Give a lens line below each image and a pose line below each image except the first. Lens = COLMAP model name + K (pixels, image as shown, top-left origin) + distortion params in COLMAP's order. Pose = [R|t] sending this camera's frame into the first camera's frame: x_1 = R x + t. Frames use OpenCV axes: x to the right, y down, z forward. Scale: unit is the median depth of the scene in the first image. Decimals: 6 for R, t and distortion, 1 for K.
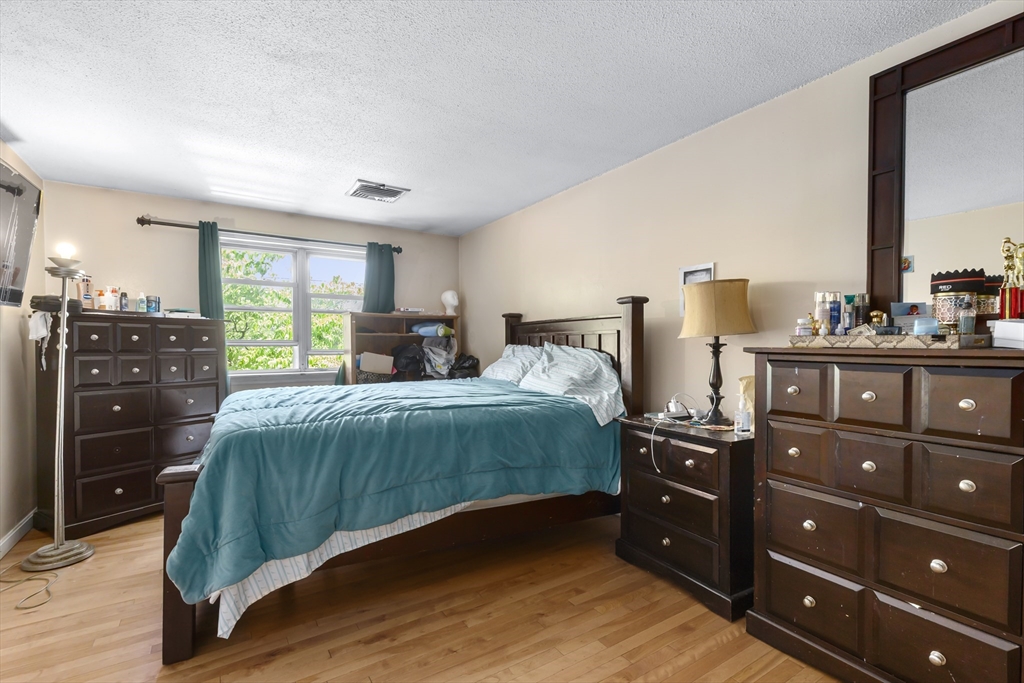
lens RADIAL K [[466.2, 0, 544.8], [0, 466.2, 348.1], [0, 0, 1]] dist [0.008497, -0.000008]
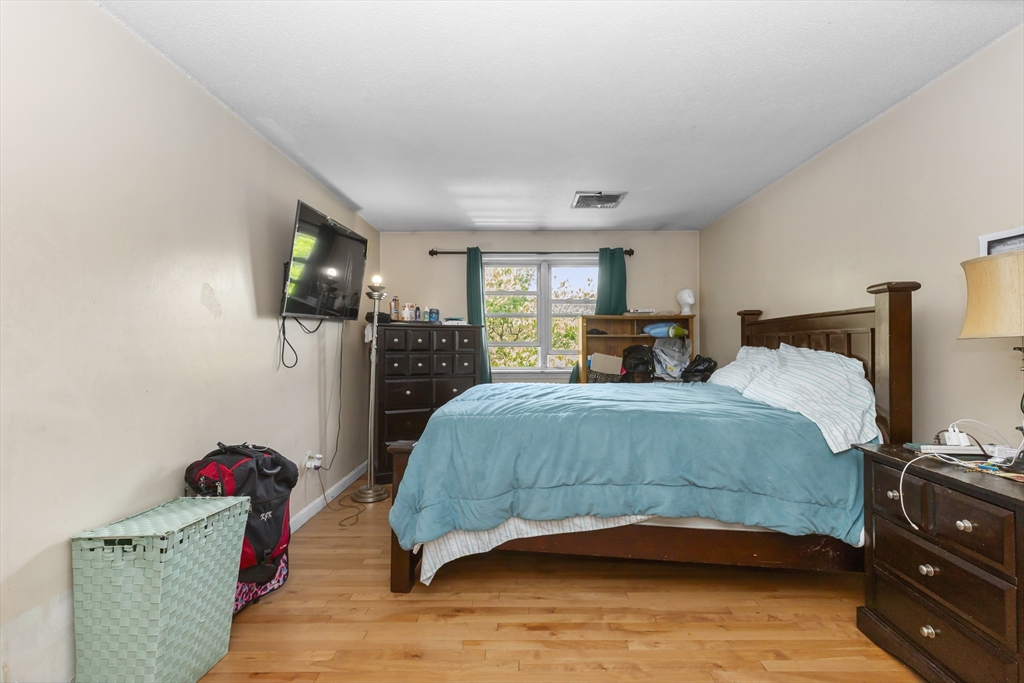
lens RADIAL K [[466.2, 0, 515.9], [0, 466.2, 339.6], [0, 0, 1]] dist [0.008497, -0.000008]
pose [[0.832004, -0.004935, -0.554747, 0.106081], [-0.005502, 0.999838, -0.017146, -0.004182], [0.554742, 0.017318, 0.831842, 0.050751]]
